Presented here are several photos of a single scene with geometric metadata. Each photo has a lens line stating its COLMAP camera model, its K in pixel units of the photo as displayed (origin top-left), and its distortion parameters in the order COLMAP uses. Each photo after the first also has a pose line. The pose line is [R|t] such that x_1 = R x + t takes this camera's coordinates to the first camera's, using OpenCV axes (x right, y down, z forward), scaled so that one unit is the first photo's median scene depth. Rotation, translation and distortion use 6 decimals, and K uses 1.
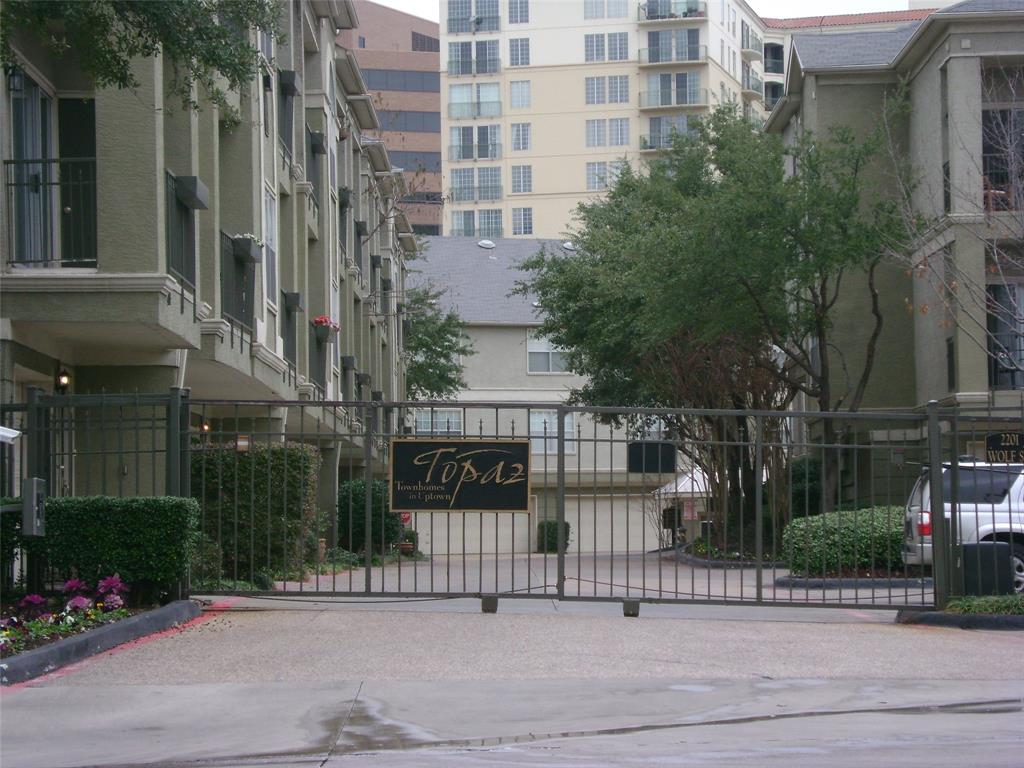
lens RADIAL K [[3036.7, 0, 539.0], [0, 3036.7, 359.9], [0, 0, 1]] dist [0.538827, 0.086689]
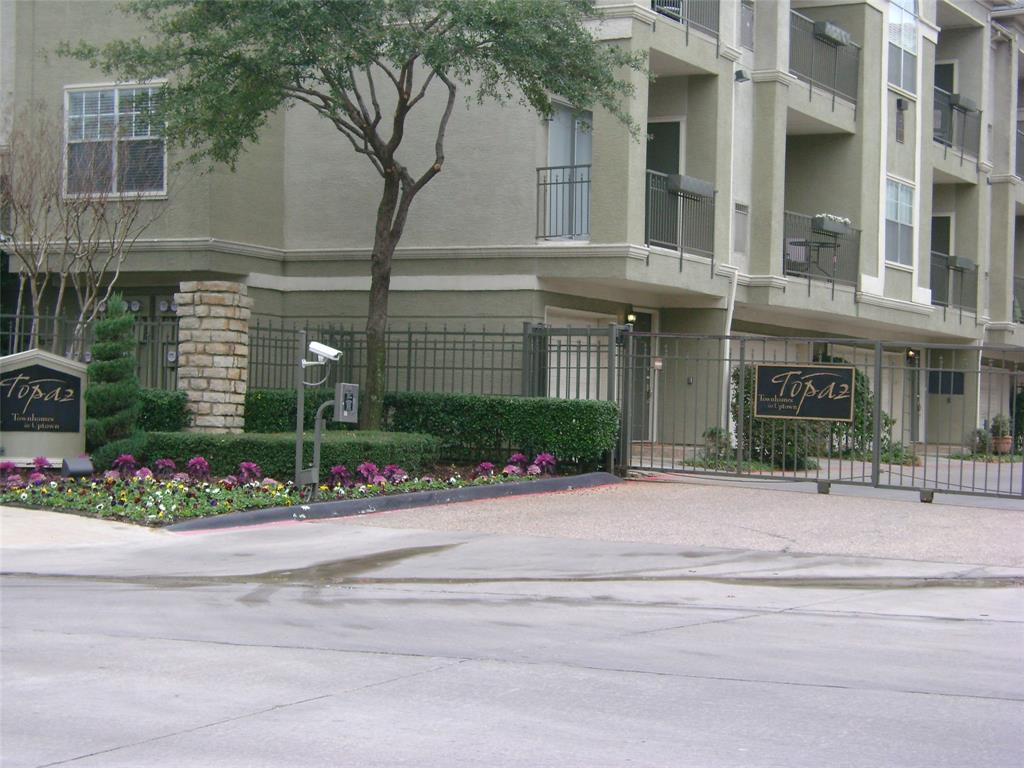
lens RADIAL K [[2077.5, 0, 511.9], [0, 2077.5, 361.5], [0, 0, 1]] dist [0.140659, -0.066241]
pose [[0.882335, 0.022386, -0.470088, 0.294751], [-0.008976, 0.999487, 0.030750, -0.002785], [0.470536, -0.022912, 0.882083, 0.122129]]
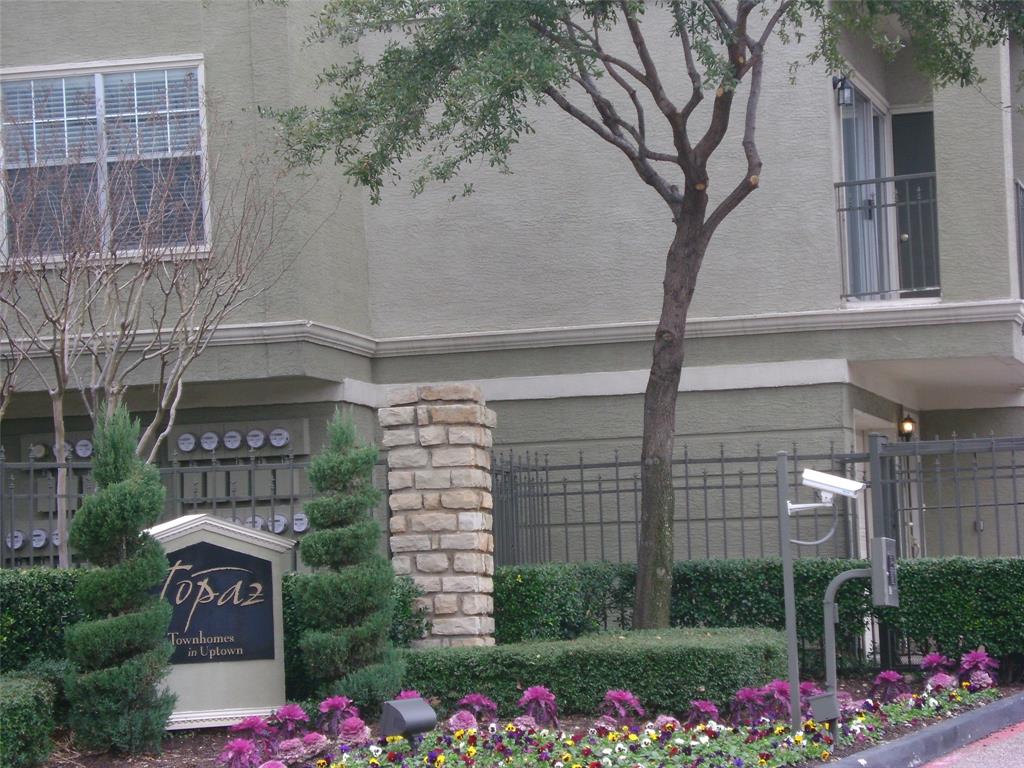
lens RADIAL K [[3036.7, 0, 539.0], [0, 3036.7, 359.9], [0, 0, 1]] dist [0.538827, 0.086689]
pose [[0.962701, -0.043975, -0.266971, -0.021348], [0.039181, 0.998961, -0.023263, 0.004175], [0.267717, 0.011935, 0.963424, 0.125868]]
